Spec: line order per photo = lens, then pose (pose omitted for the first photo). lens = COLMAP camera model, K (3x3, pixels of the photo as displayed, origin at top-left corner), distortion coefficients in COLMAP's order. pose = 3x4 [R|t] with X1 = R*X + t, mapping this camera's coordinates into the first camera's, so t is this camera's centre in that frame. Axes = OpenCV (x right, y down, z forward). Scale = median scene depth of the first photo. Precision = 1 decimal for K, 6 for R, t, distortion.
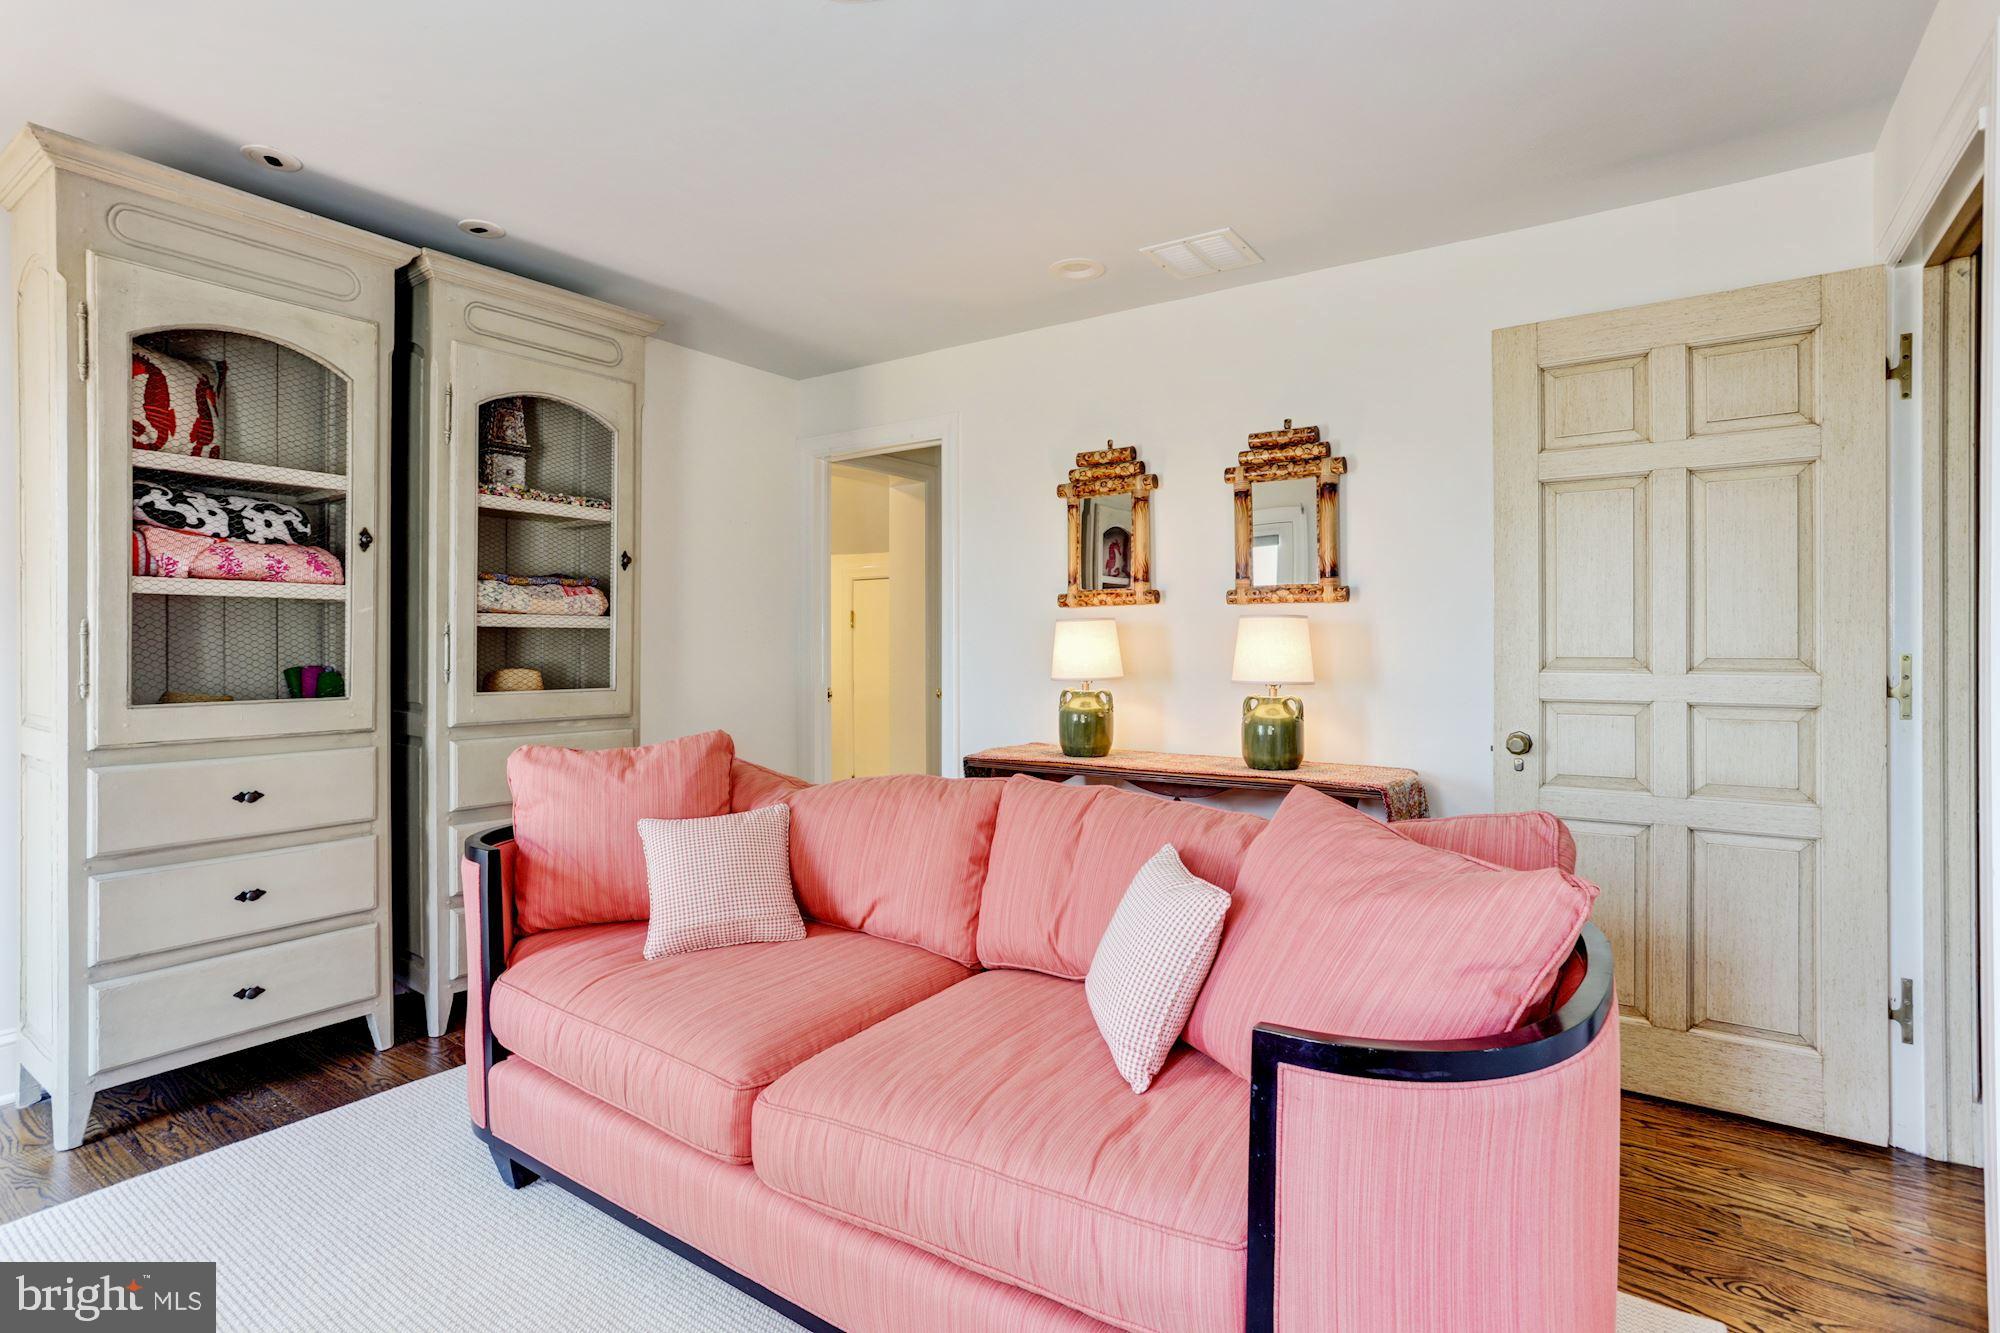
lens RADIAL K [[991.4, 0, 1003.6], [0, 991.4, 655.7], [0, 0, 1]] dist [-0.041739, 0.007967]
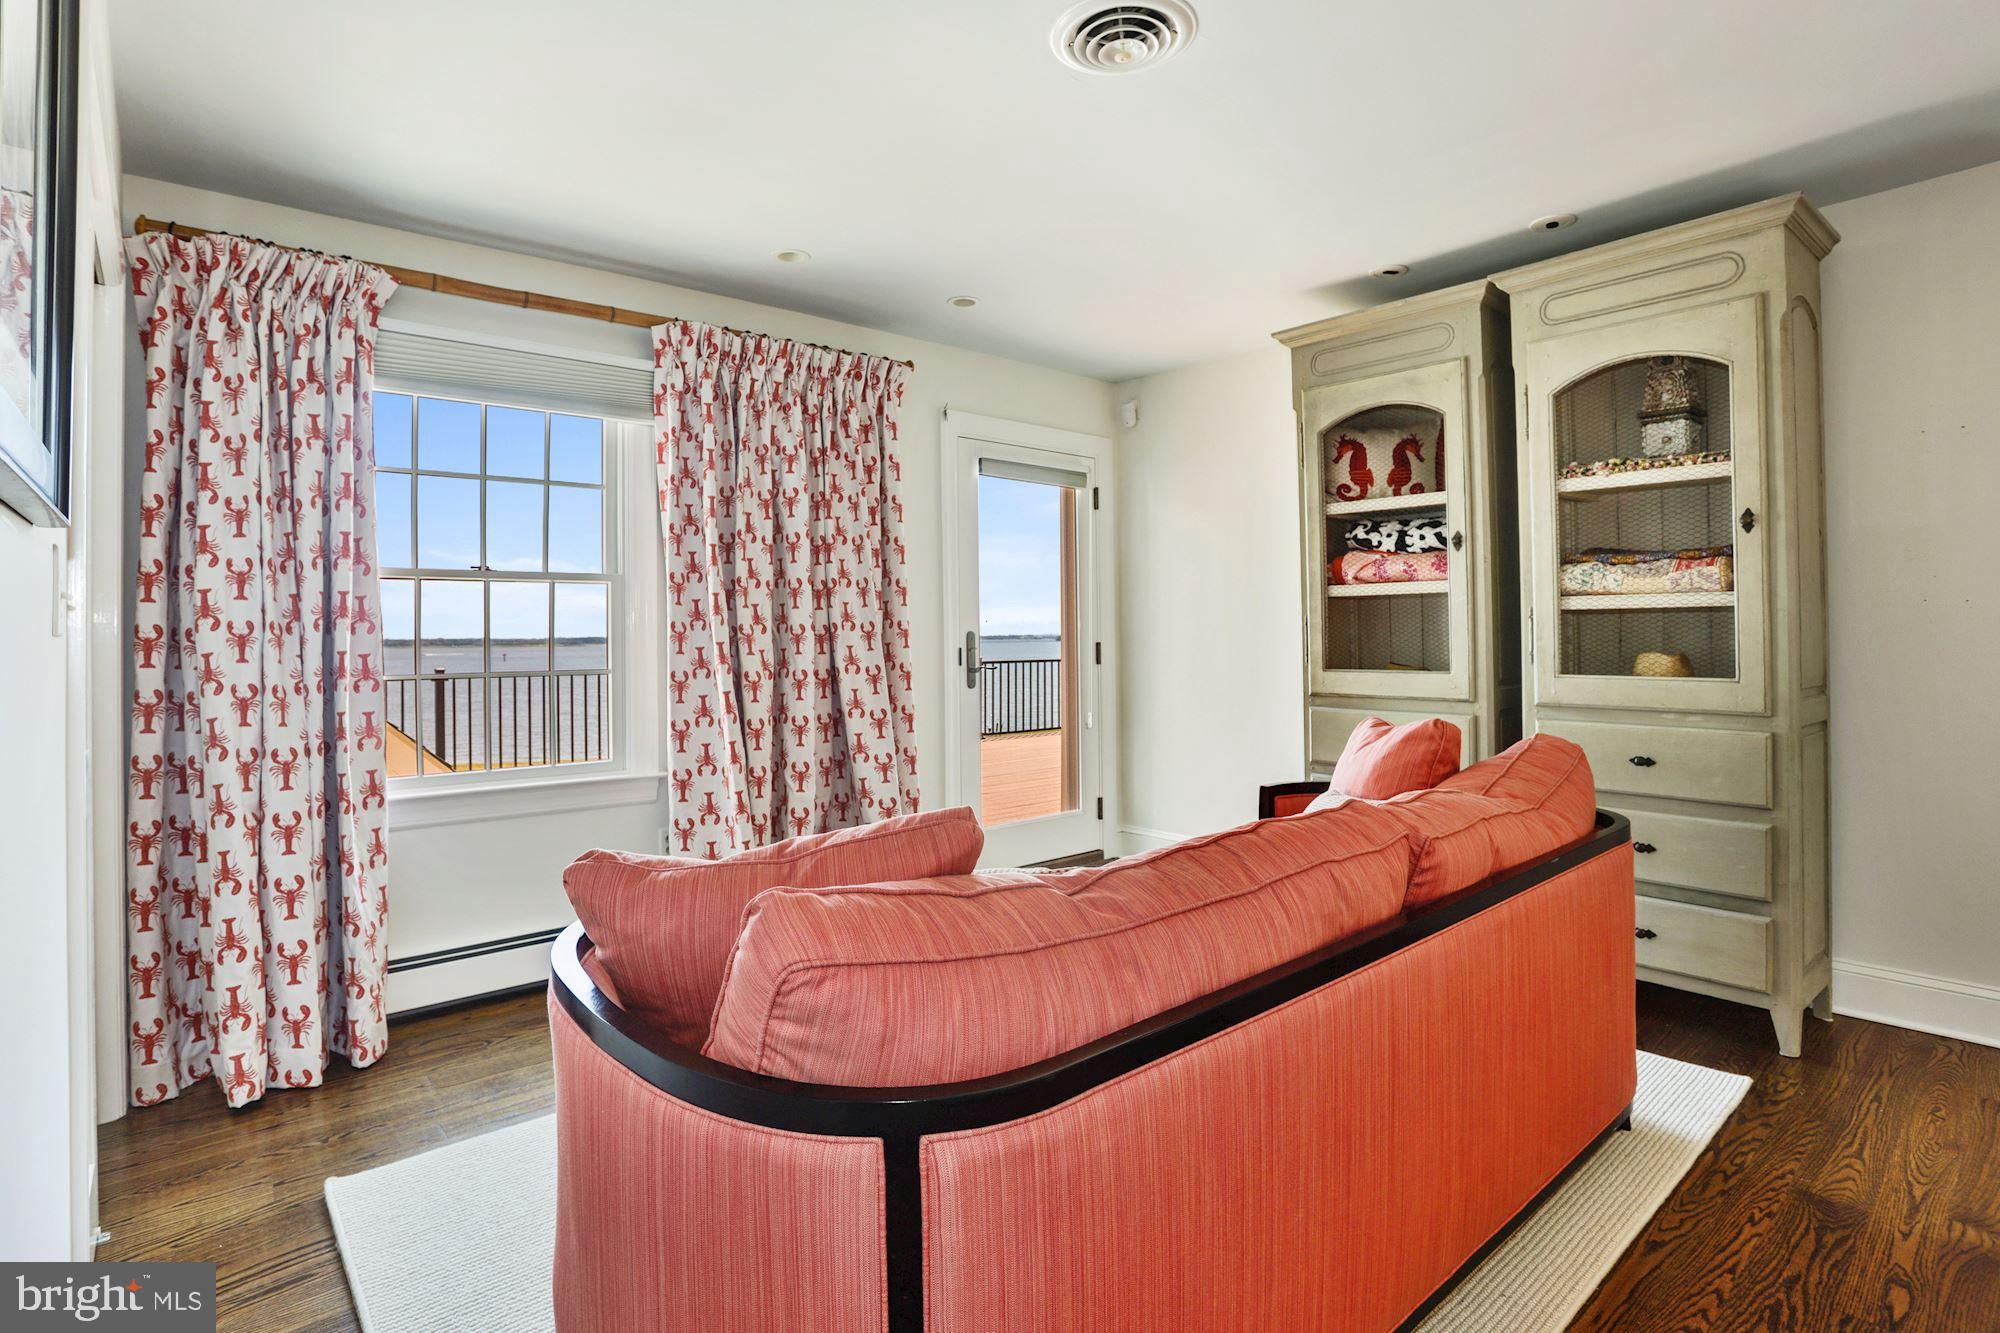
lens RADIAL K [[991.4, 0, 1005.7], [0, 991.4, 665.0], [0, 0, 1]] dist [-0.041739, 0.007967]
pose [[-0.251149, 0.035794, -0.967286, 0.660274], [0.003619, 0.999344, 0.036041, -0.011638], [0.967942, 0.005551, -0.251114, 0.753885]]
